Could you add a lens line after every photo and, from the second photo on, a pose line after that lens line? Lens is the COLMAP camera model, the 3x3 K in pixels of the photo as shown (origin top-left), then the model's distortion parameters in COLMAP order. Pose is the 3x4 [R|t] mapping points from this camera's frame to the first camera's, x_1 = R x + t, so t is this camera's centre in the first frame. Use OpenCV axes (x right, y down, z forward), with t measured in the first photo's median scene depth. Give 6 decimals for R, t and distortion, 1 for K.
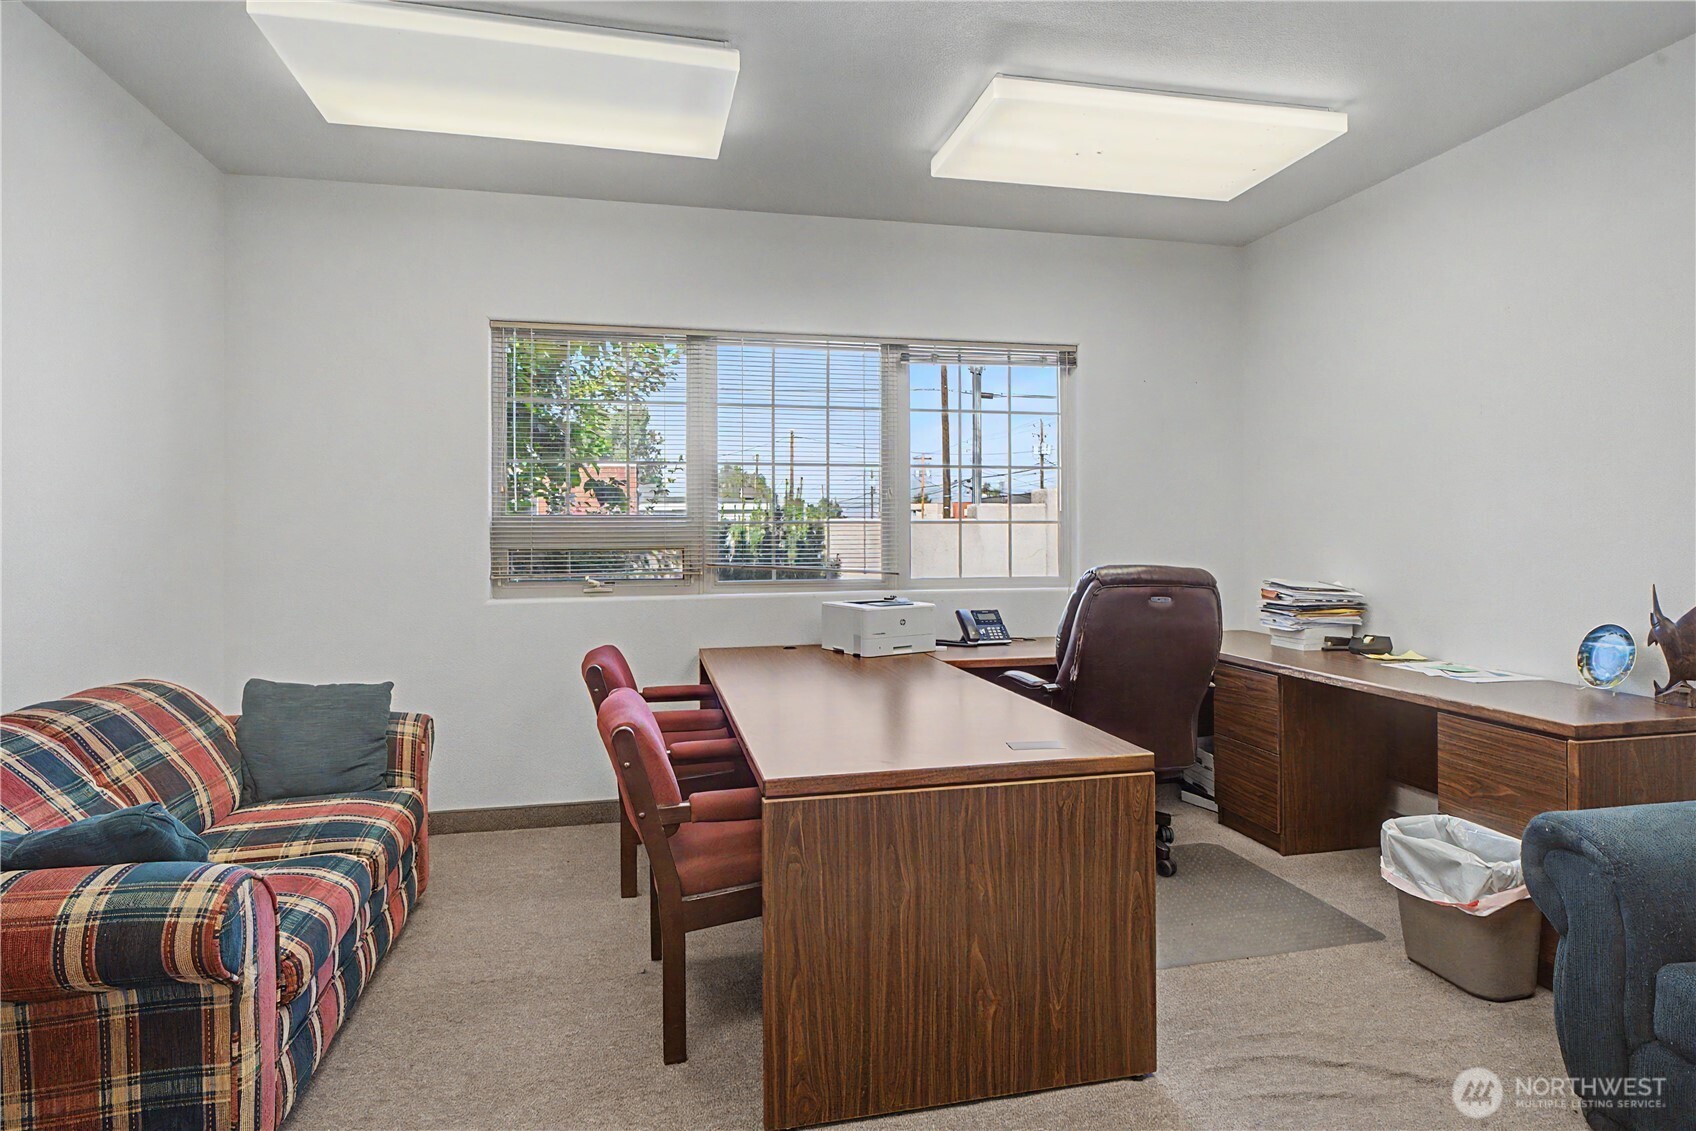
lens RADIAL K [[890.1, 0, 849.6], [0, 890.1, 546.5], [0, 0, 1]] dist [0.002151, 0.000131]
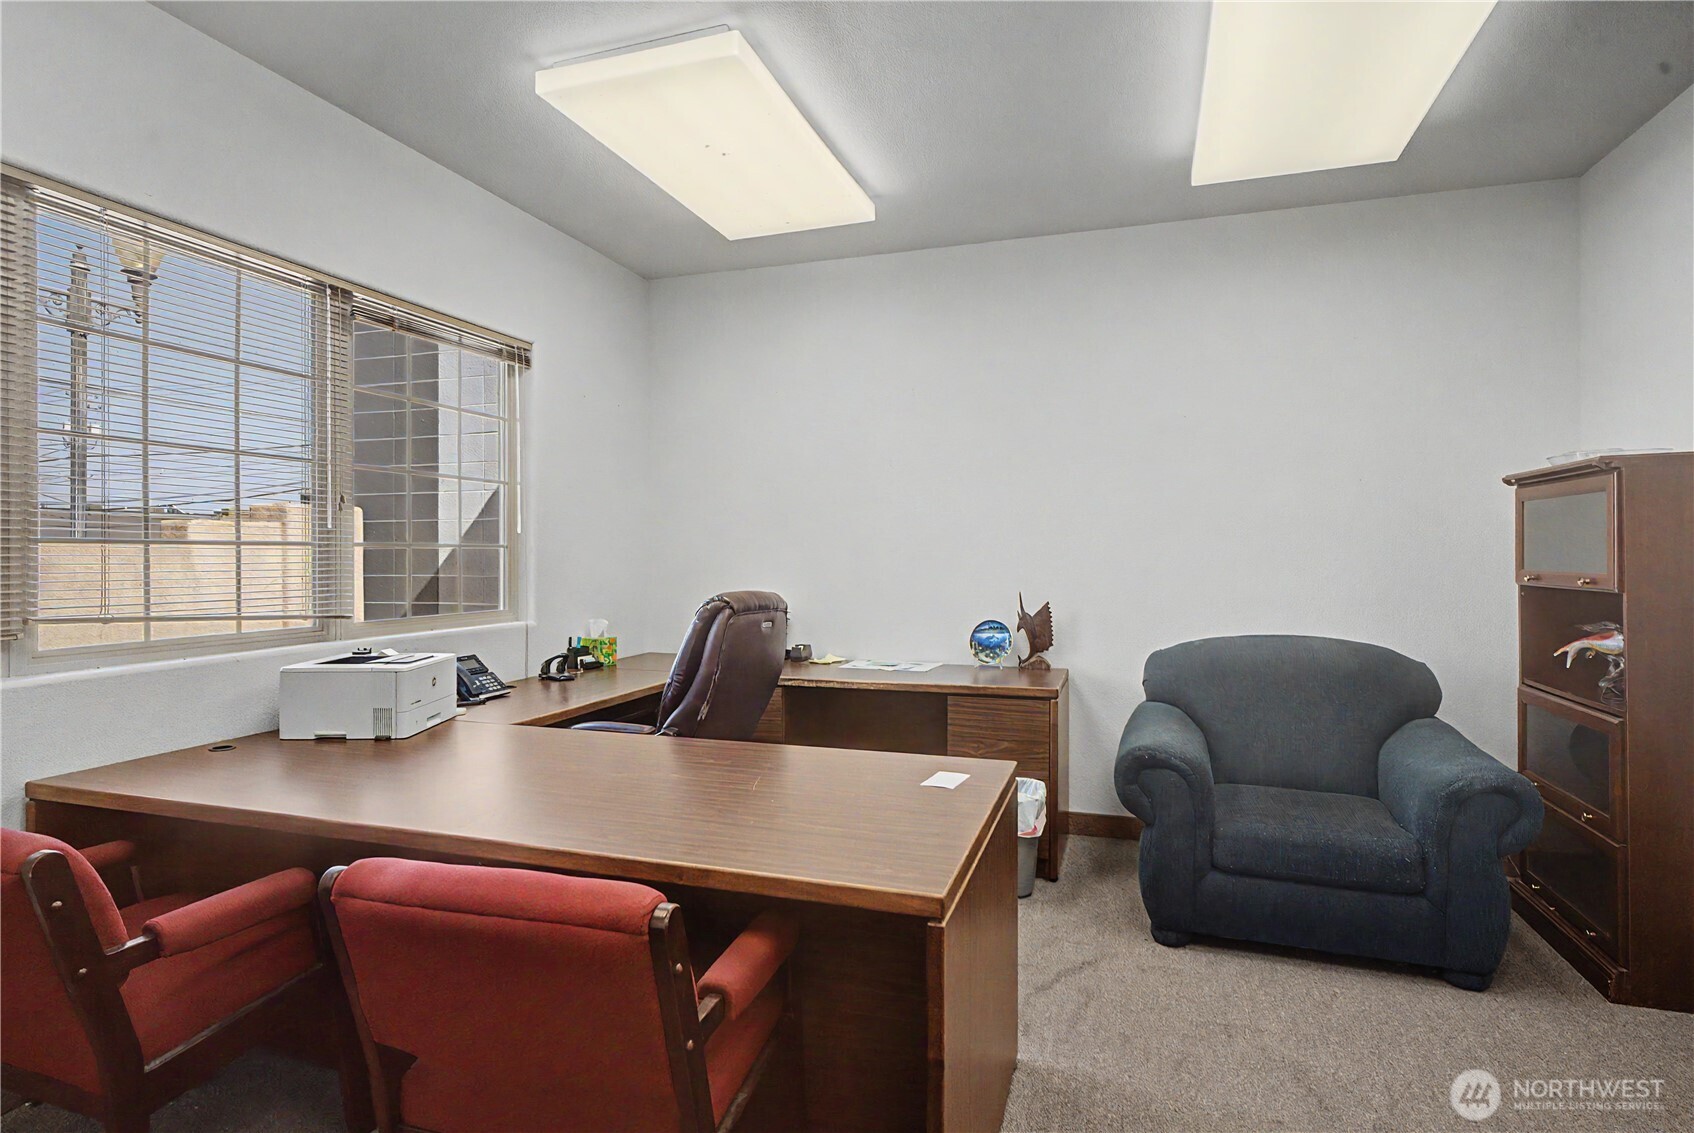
lens RADIAL K [[878.4, 0, 841.8], [0, 878.4, 574.1], [0, 0, 1]] dist [0.001030, -0.000174]
pose [[0.515376, -0.016407, 0.856807, -0.453209], [0.014633, 0.999839, 0.010344, -0.006632], [-0.856839, 0.007207, 0.515534, 0.412870]]
